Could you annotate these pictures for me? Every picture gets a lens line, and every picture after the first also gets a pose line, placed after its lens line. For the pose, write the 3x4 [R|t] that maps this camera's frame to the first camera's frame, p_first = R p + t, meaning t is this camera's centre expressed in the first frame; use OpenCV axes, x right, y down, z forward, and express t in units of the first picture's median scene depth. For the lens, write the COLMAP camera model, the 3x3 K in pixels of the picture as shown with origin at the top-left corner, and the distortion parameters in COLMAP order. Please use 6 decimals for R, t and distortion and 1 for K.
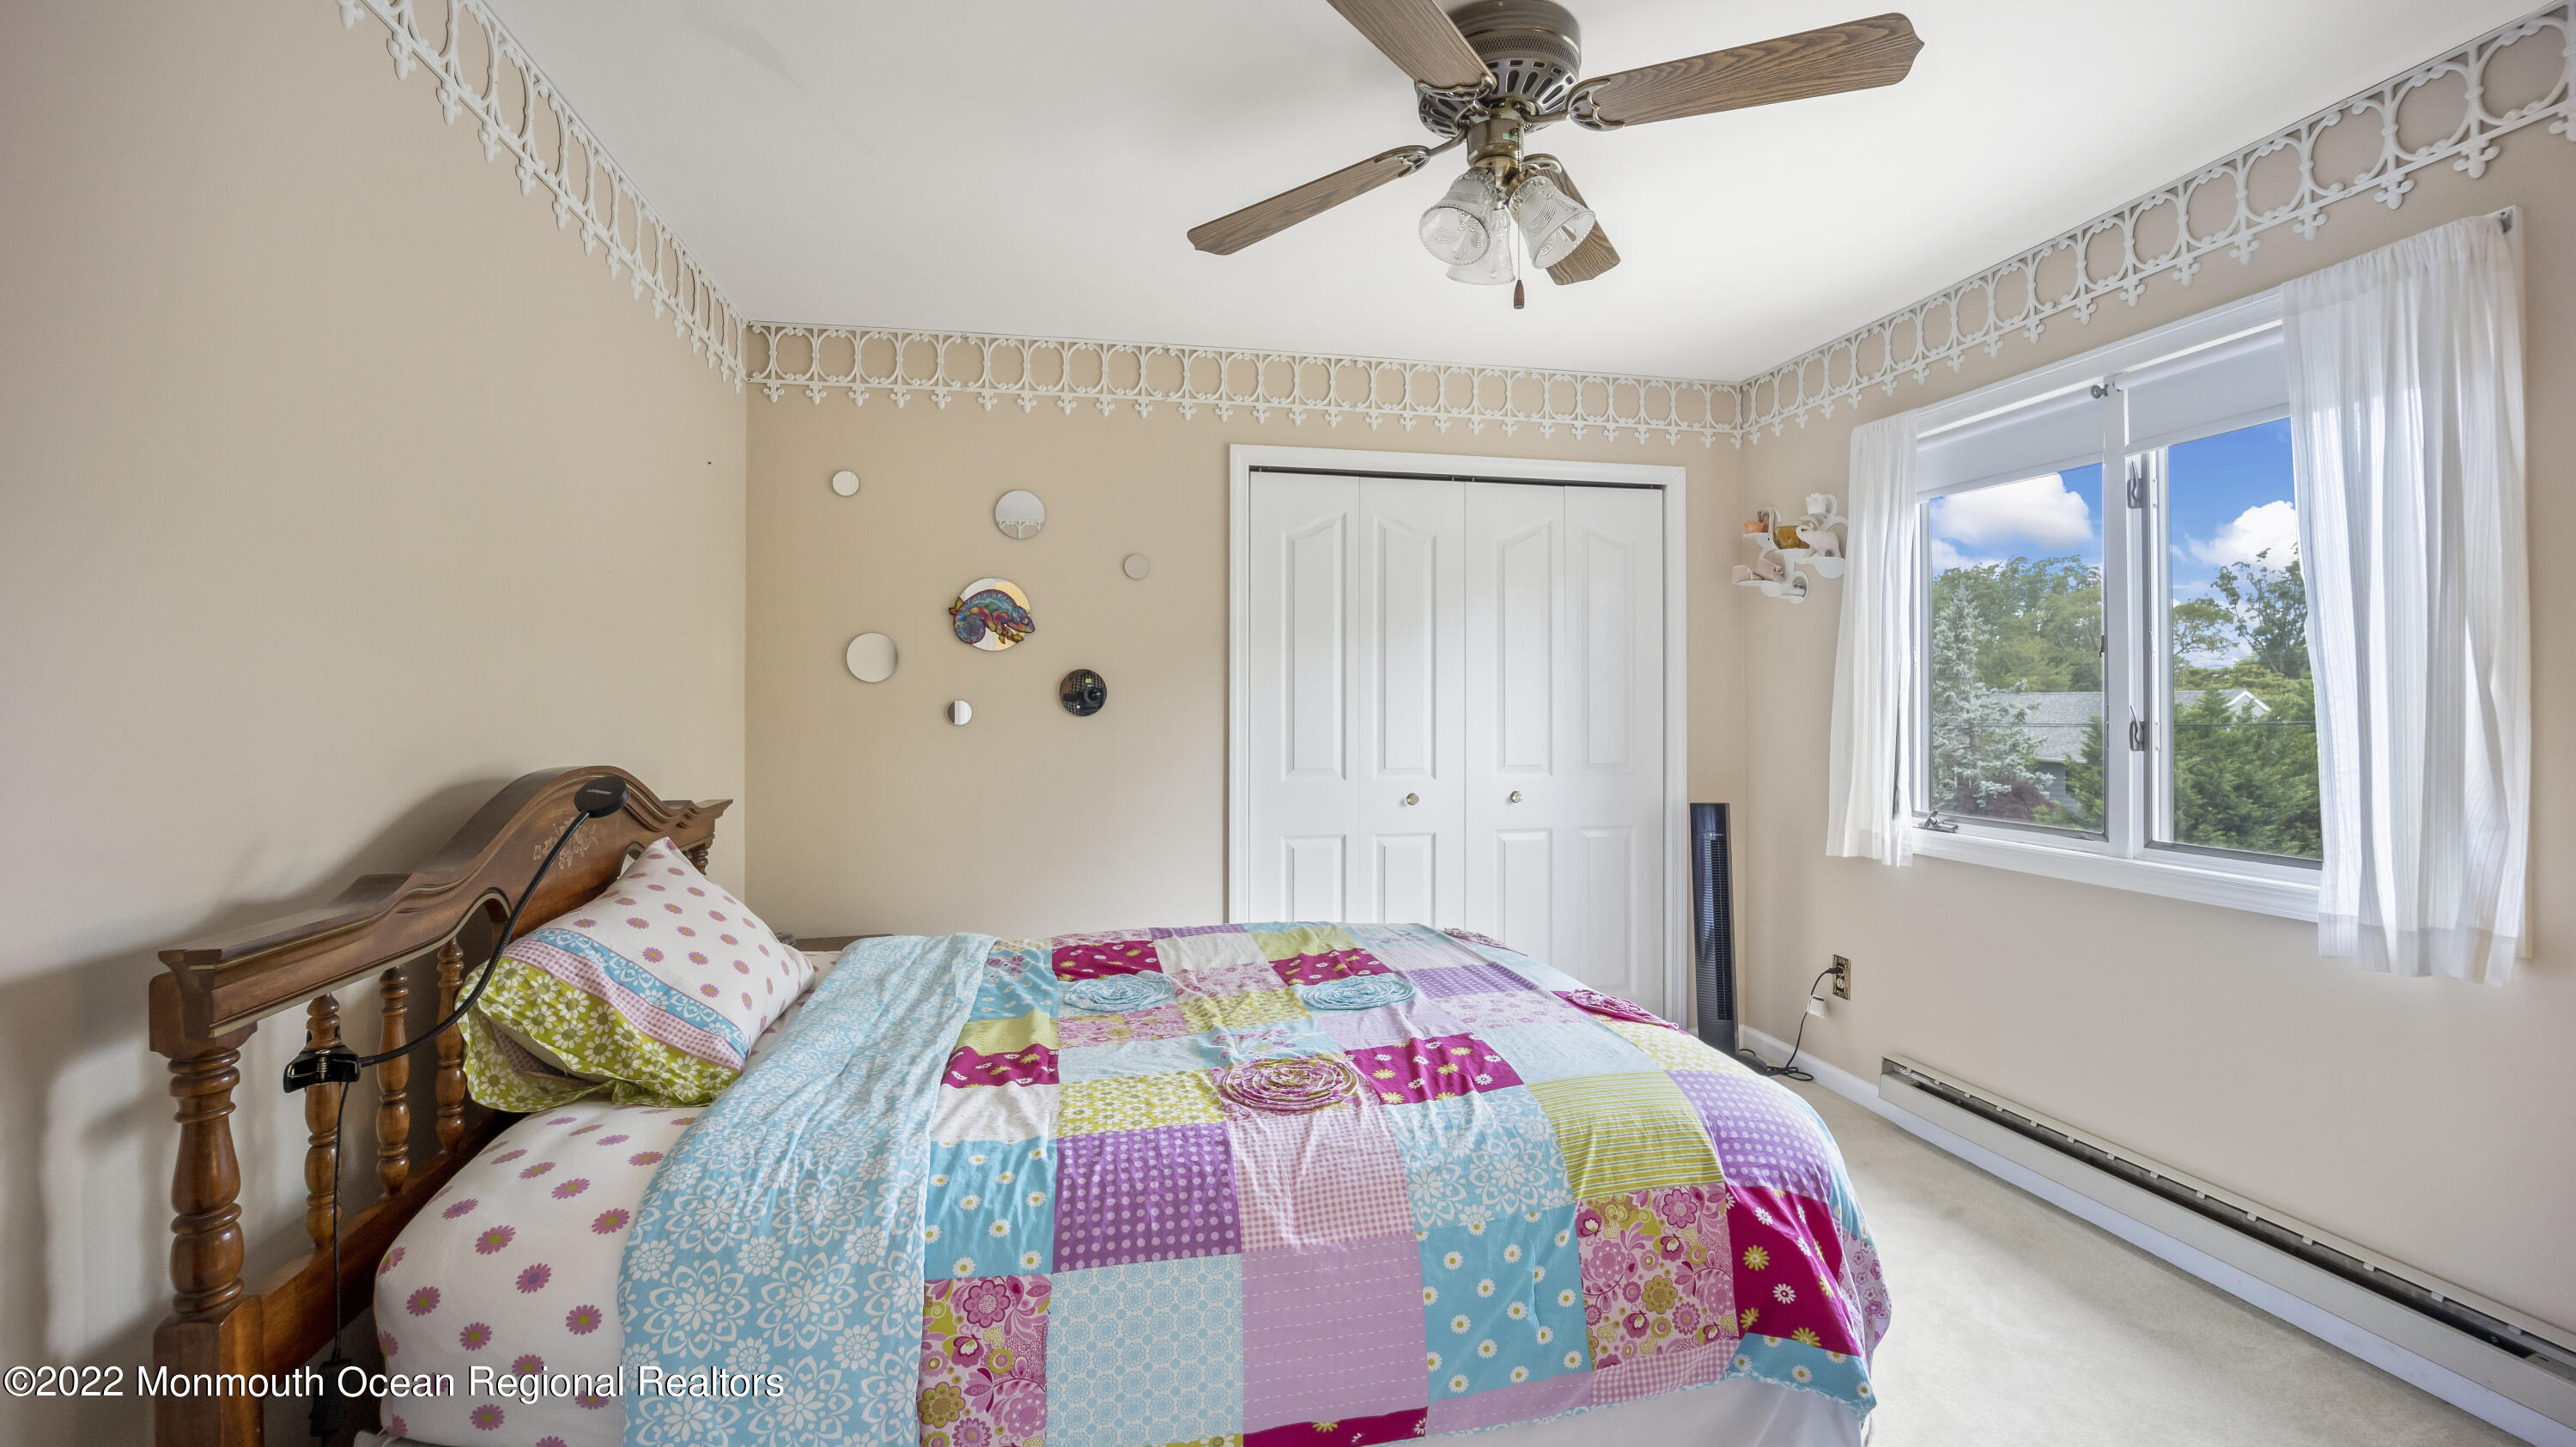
lens RADIAL K [[1047.9, 0, 1292.8], [0, 1047.9, 700.5], [0, 0, 1]] dist [0.001596, 0.000768]
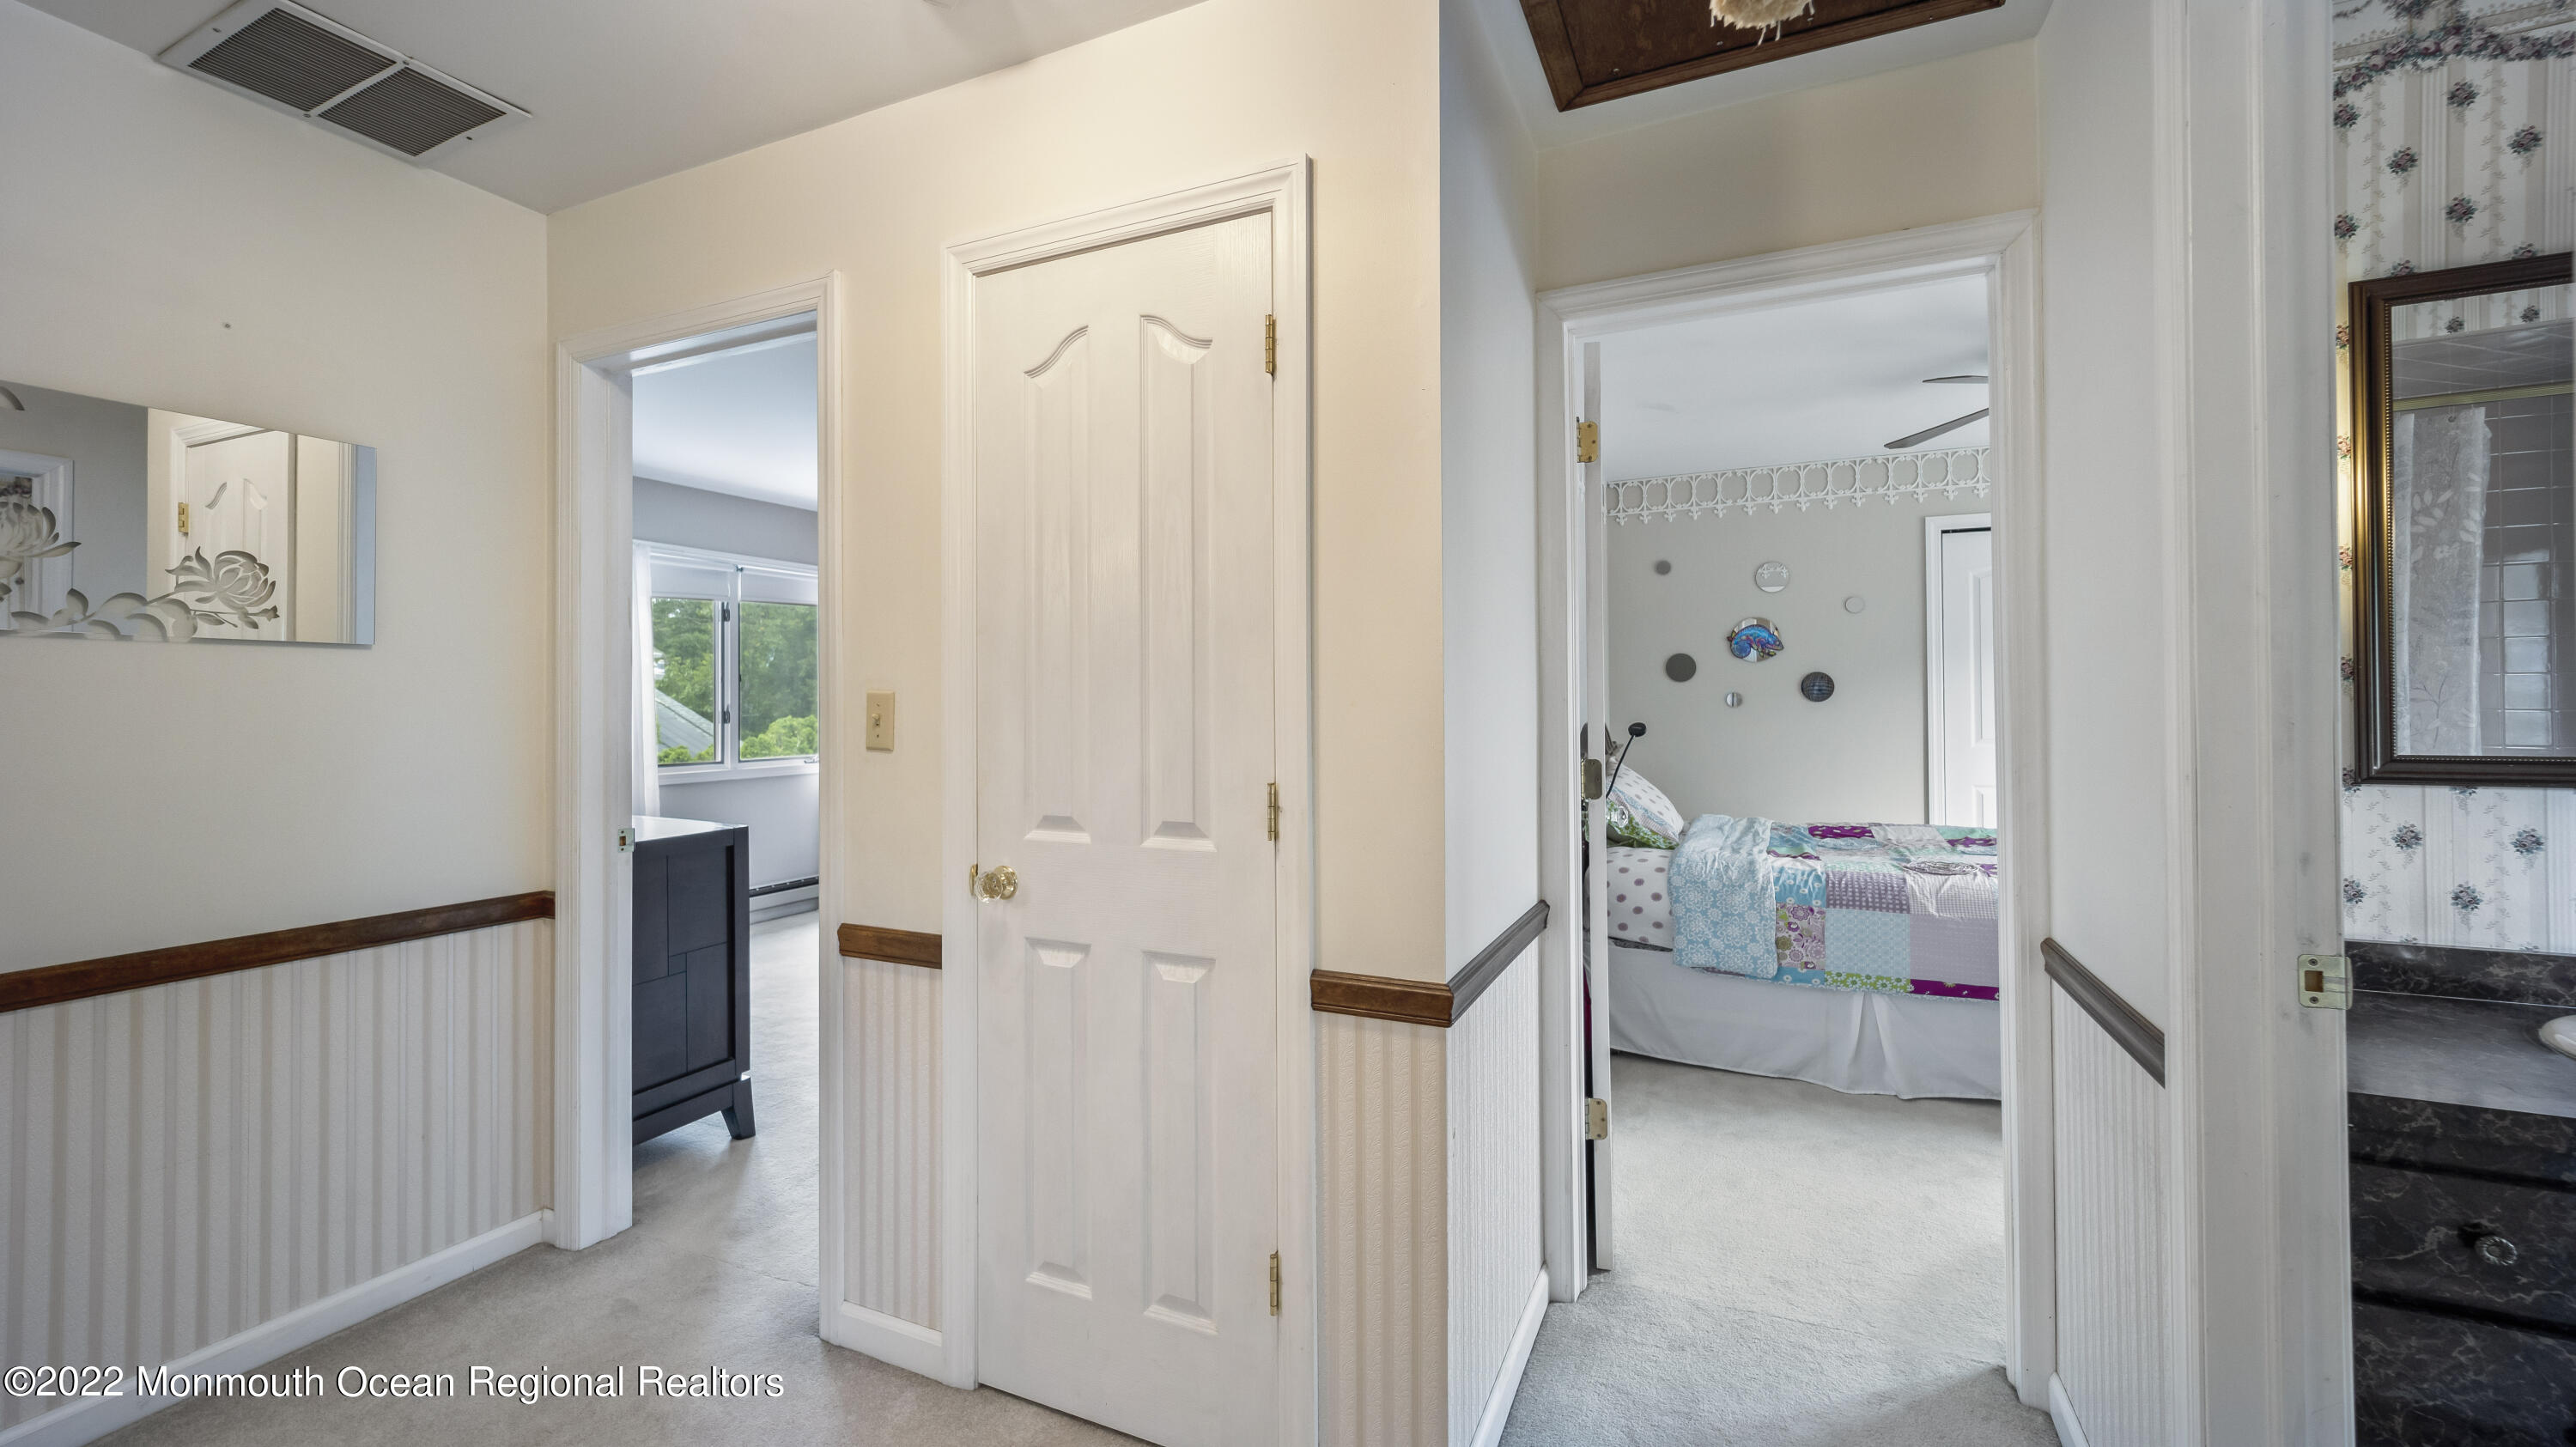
lens RADIAL K [[1047.9, 0, 1260.6], [0, 1047.9, 681.9], [0, 0, 1]] dist [0.001596, 0.000768]
pose [[0.789328, -0.013499, -0.613824, 0.261262], [0.009330, 0.999907, -0.009993, -0.016546], [0.613901, 0.002161, 0.789380, -1.855035]]
